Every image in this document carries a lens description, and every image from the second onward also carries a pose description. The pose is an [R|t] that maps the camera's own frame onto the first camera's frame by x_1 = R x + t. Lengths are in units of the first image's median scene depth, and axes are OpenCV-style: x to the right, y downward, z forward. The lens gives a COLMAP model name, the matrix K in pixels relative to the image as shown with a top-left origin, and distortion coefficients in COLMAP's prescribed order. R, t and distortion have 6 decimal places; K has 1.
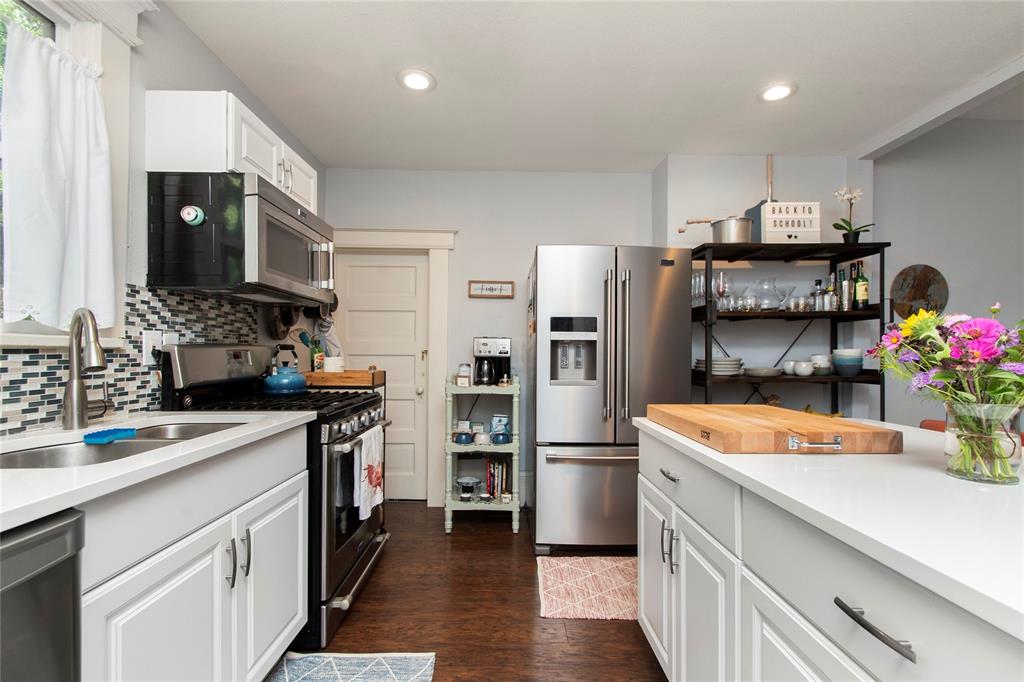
lens RADIAL K [[449.4, 0, 512.2], [0, 449.4, 349.3], [0, 0, 1]] dist [0.000579, -0.000258]
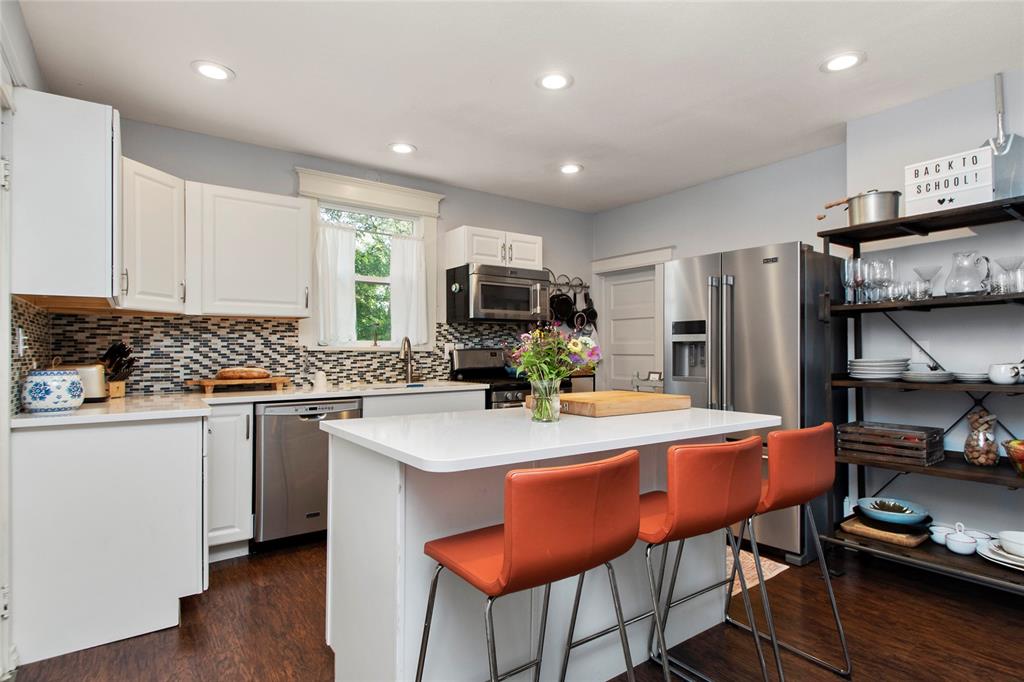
lens RADIAL K [[524.9, 0, 511.1], [0, 524.9, 345.4], [0, 0, 1]] dist [0.002884, 0.000271]
pose [[0.577138, -0.015126, -0.816507, 1.227059], [0.008792, 0.999886, -0.012308, 0.002715], [0.816599, -0.000075, 0.577205, -0.173510]]
